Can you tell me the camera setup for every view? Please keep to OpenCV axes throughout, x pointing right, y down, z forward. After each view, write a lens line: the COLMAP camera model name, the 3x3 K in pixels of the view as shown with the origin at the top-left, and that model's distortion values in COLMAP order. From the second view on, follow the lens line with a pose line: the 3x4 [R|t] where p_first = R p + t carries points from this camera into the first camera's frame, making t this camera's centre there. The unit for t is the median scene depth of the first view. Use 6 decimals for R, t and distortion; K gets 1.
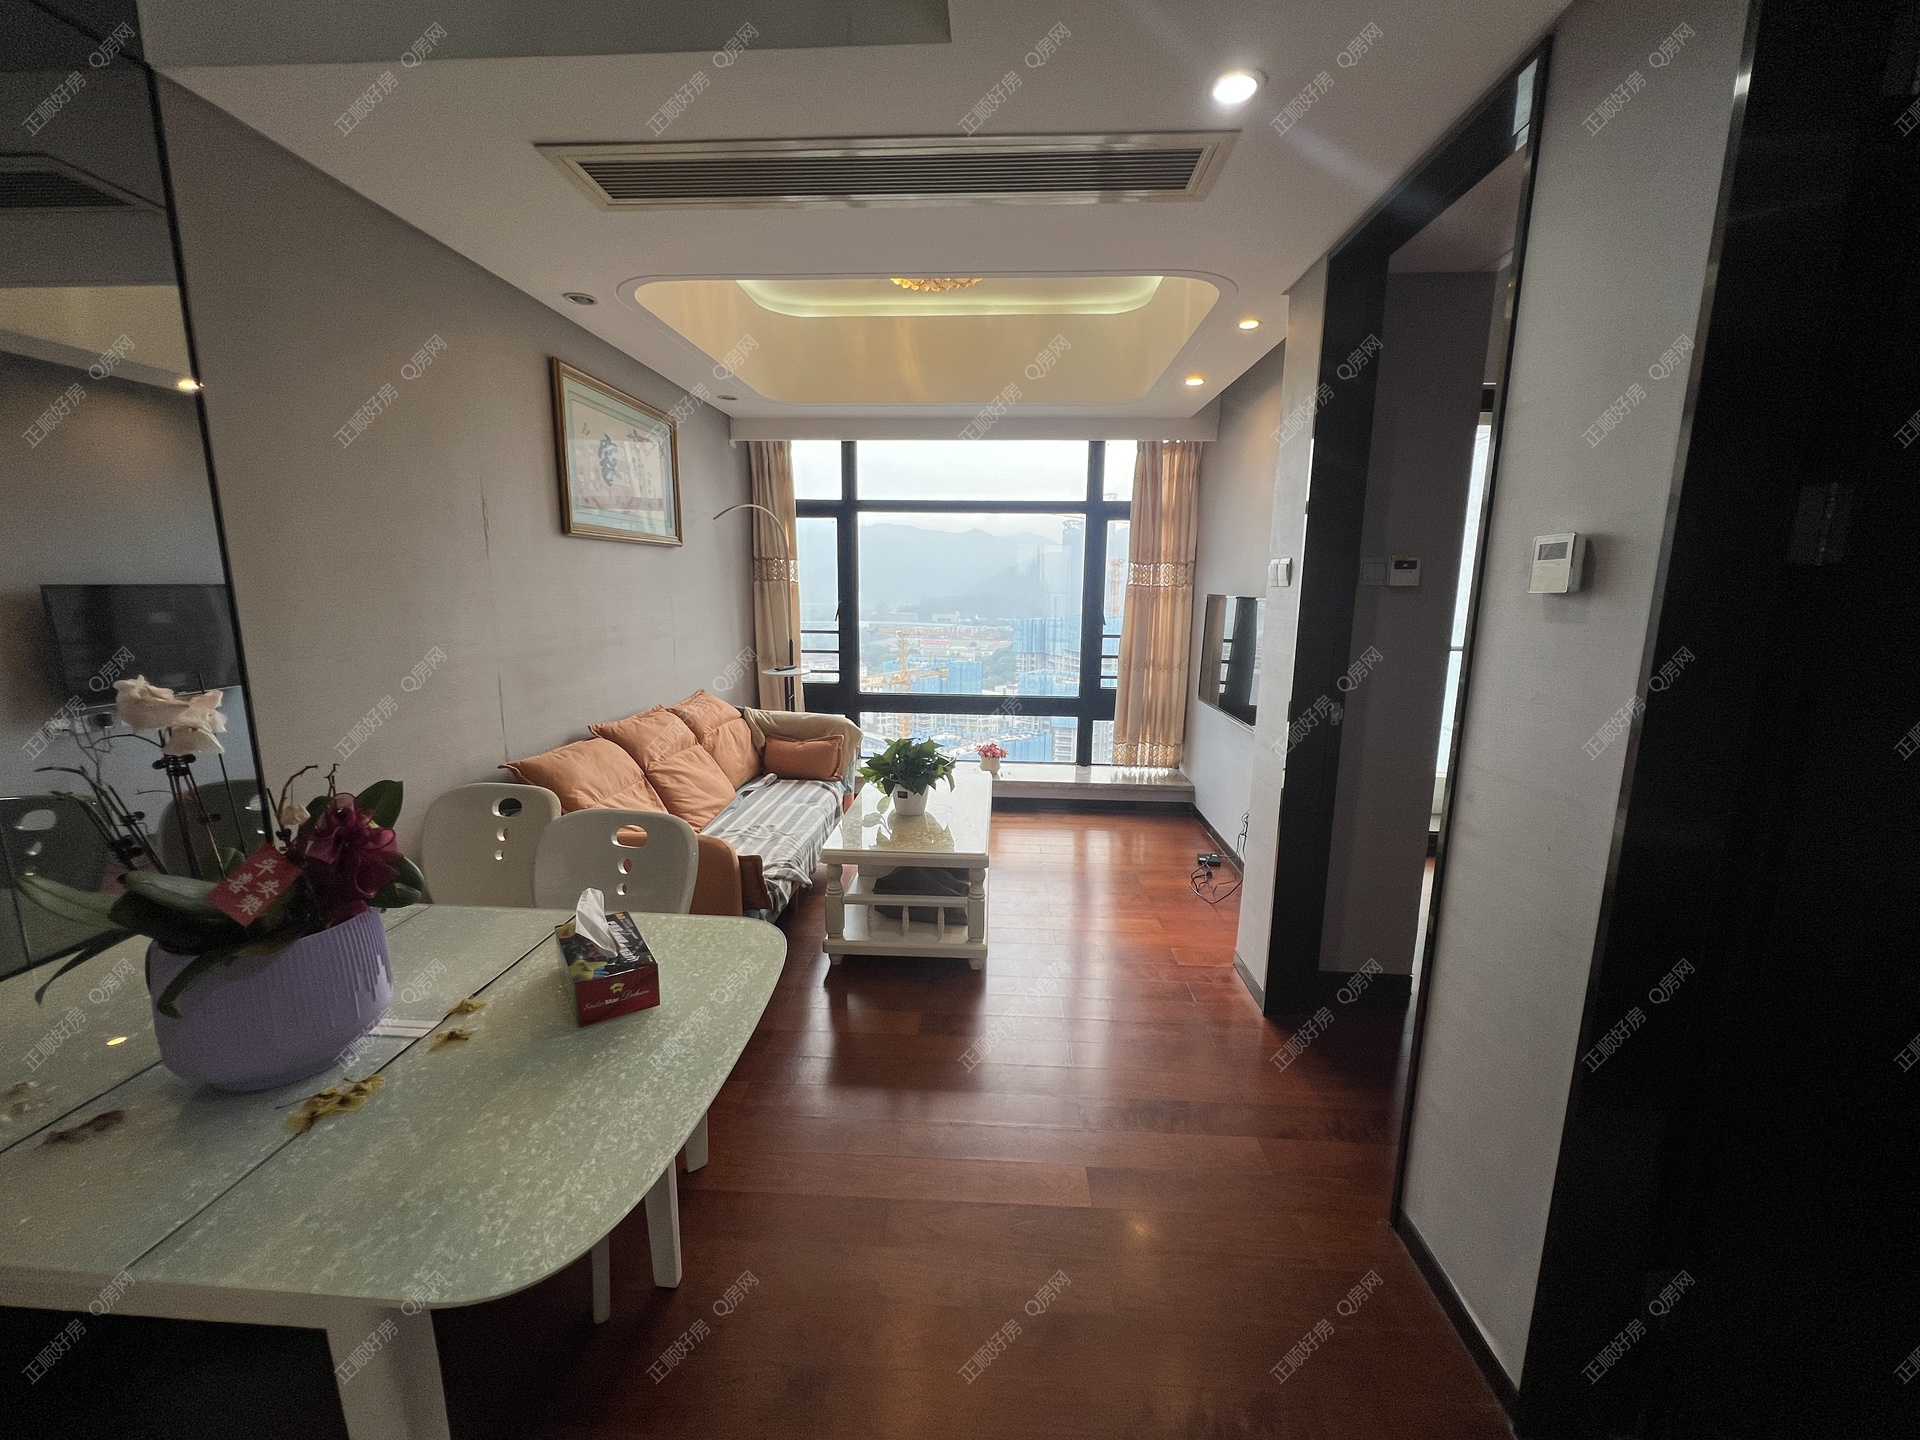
lens RADIAL K [[769.2, 0, 958.7], [0, 769.2, 723.7], [0, 0, 1]] dist [0.004203, 0.000139]
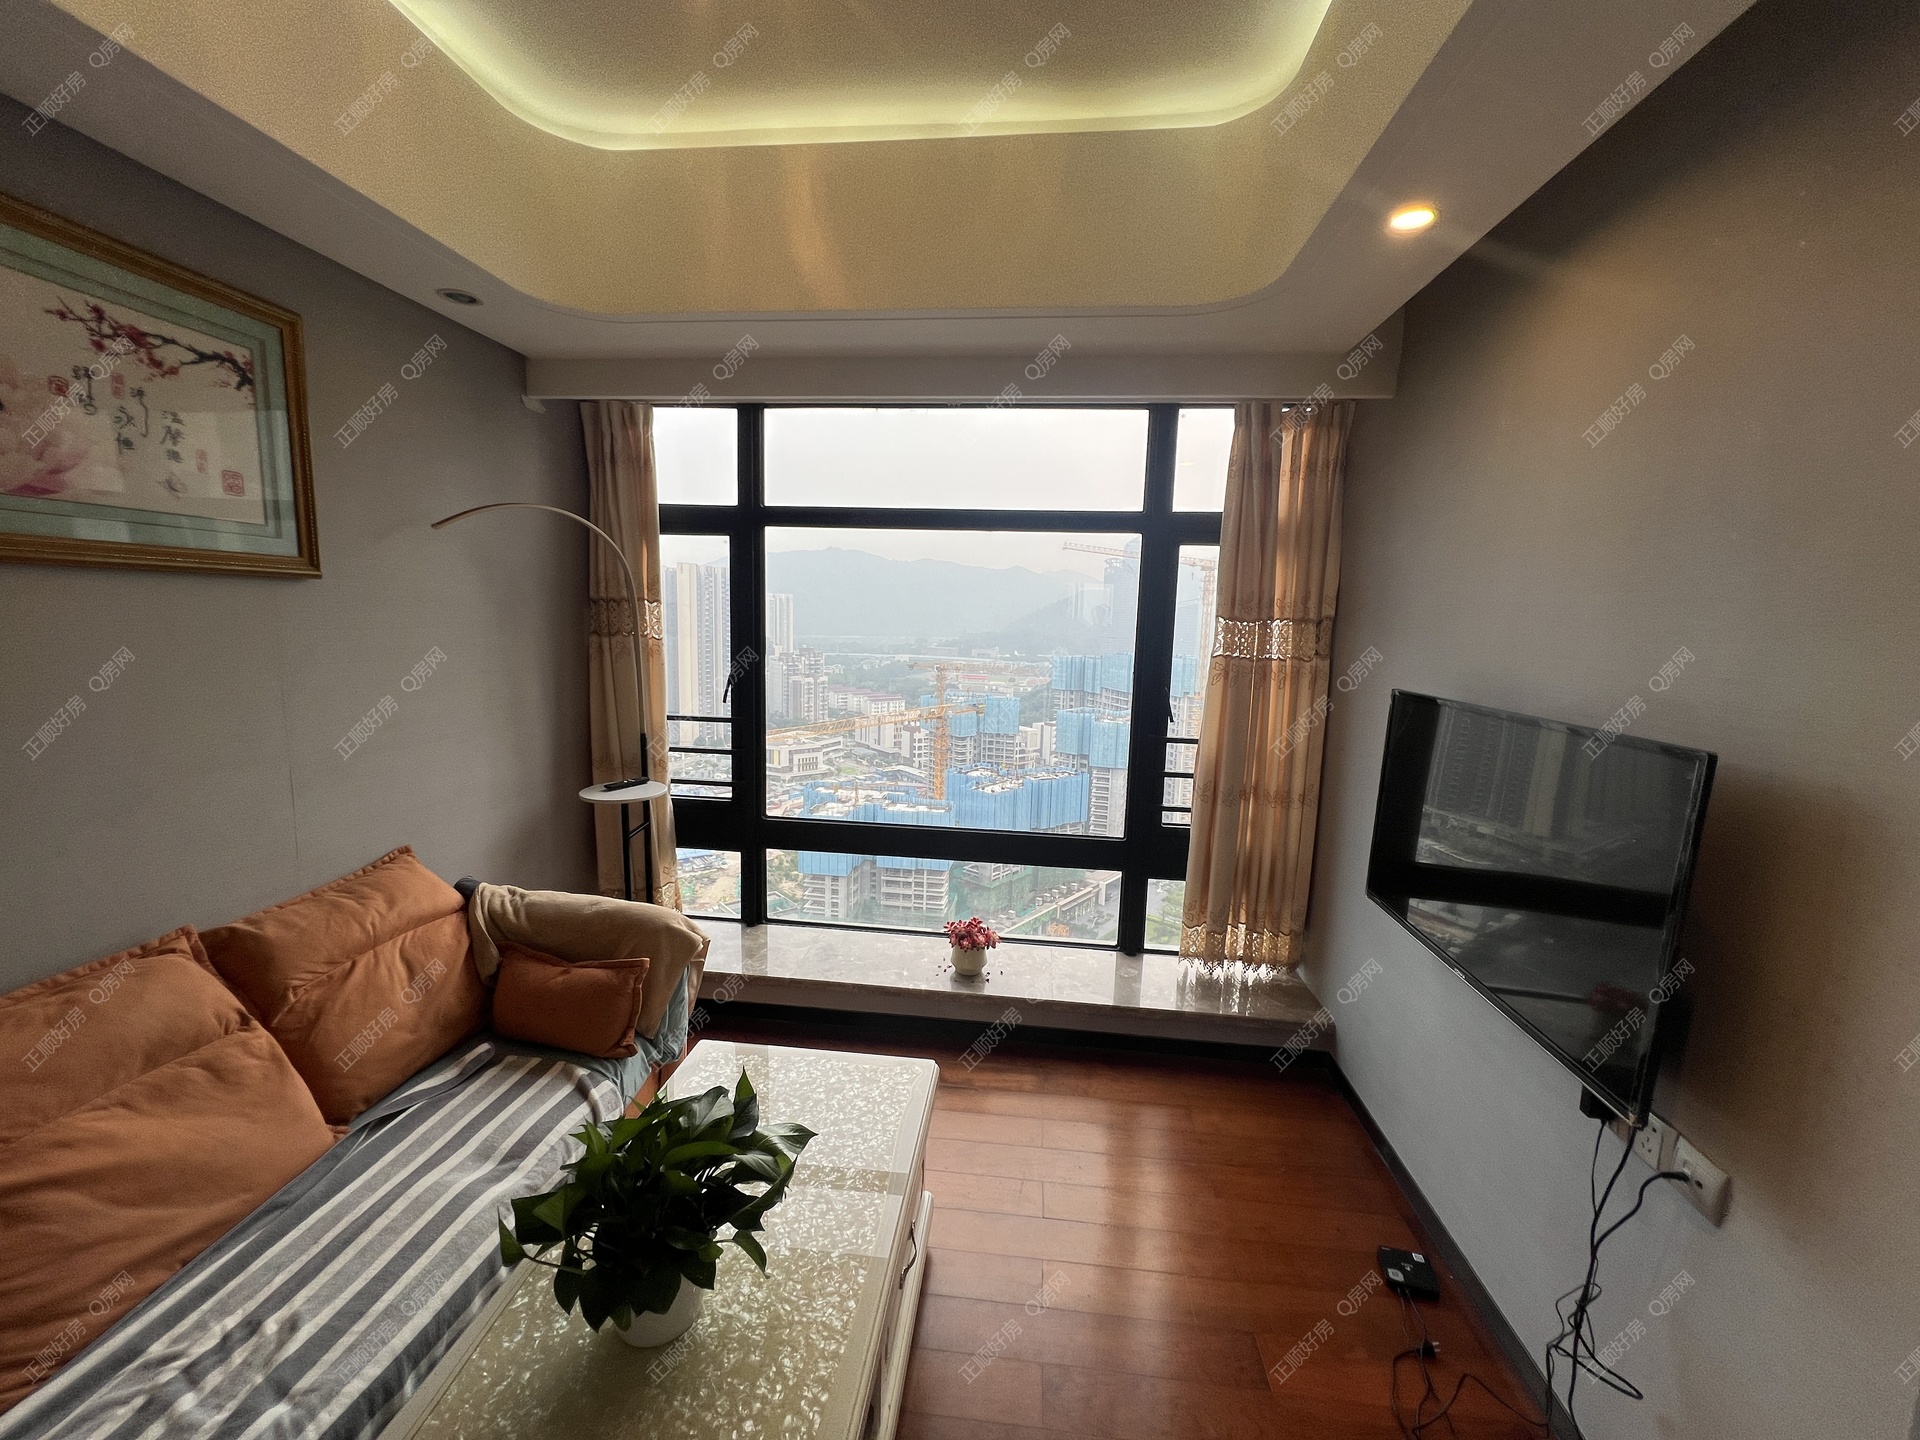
lens RADIAL K [[769.2, 0, 957.1], [0, 769.2, 720.4], [0, 0, 1]] dist [0.004203, 0.000139]
pose [[0.998330, 0.024714, -0.052221, 0.058221], [-0.027206, 0.998498, -0.047564, -0.098042], [0.050967, 0.048905, 0.997502, 0.412569]]
